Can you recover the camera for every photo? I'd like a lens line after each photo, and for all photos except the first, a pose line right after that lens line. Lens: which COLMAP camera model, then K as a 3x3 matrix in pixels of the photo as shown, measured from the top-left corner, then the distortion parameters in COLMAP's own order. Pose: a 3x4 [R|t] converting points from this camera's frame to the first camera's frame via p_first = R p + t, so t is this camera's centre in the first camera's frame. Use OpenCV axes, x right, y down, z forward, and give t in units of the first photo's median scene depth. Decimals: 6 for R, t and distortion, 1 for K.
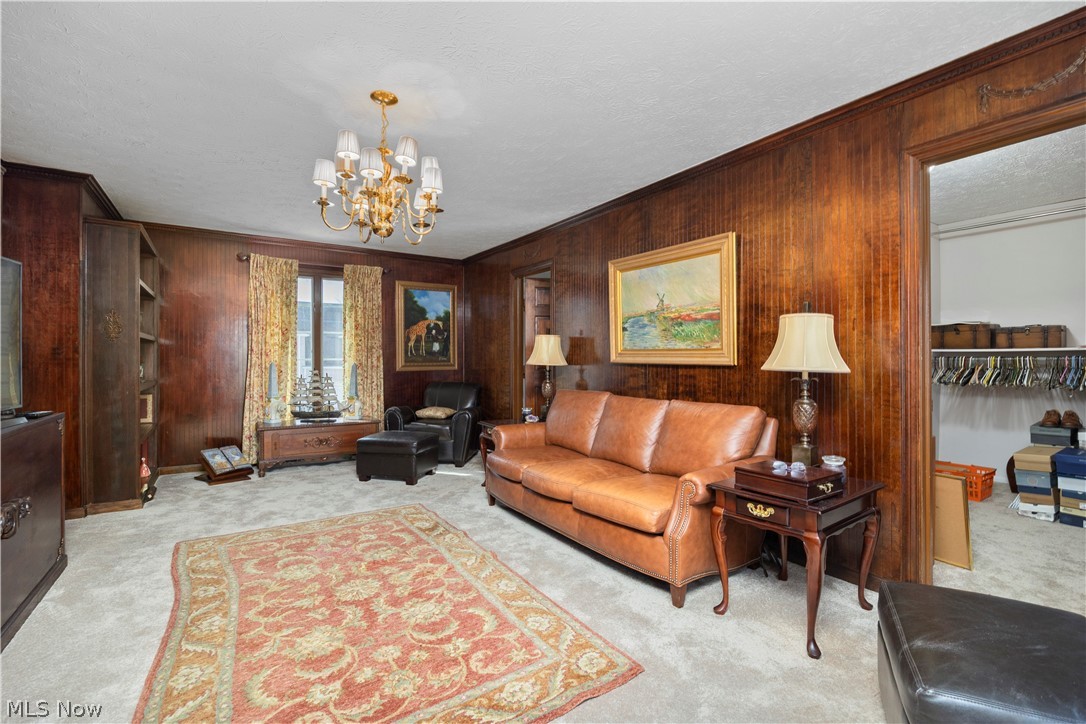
lens RADIAL K [[478.4, 0, 537.7], [0, 478.4, 360.7], [0, 0, 1]] dist [-0.013238, -0.000414]
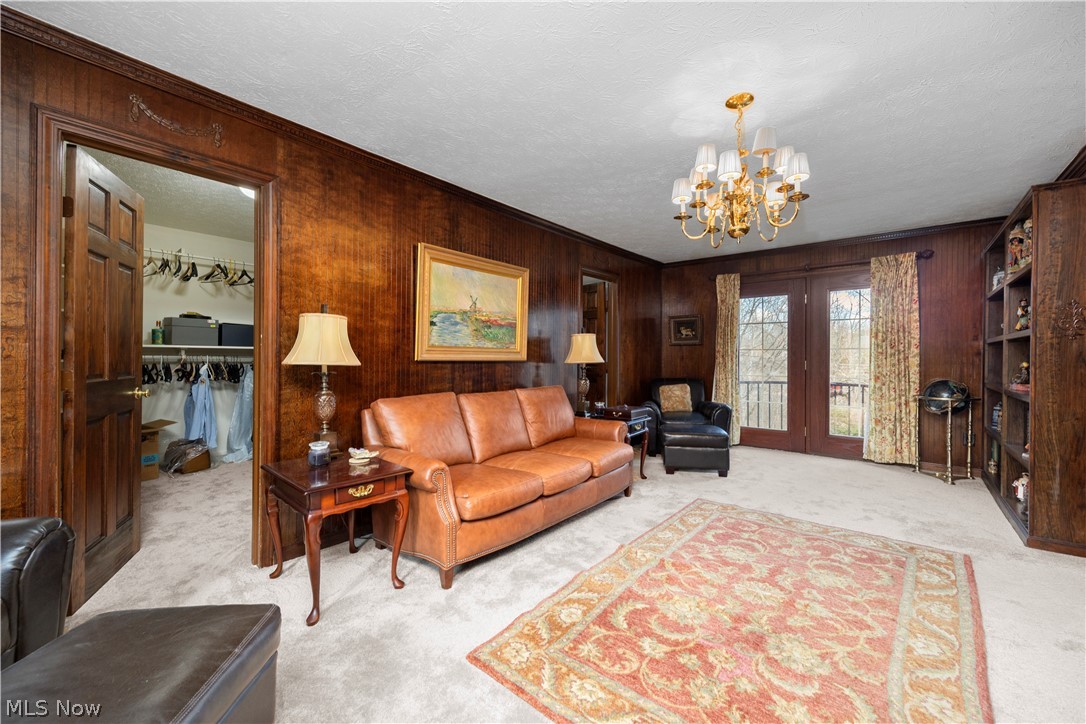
lens RADIAL K [[439.4, 0, 533.9], [0, 439.4, 356.0], [0, 0, 1]] dist [0.008220, -0.000078]
pose [[-0.284558, -0.006096, 0.958639, -1.095994], [-0.005673, 0.999973, 0.004675, -0.012933], [-0.958642, -0.004108, -0.284585, 1.674183]]
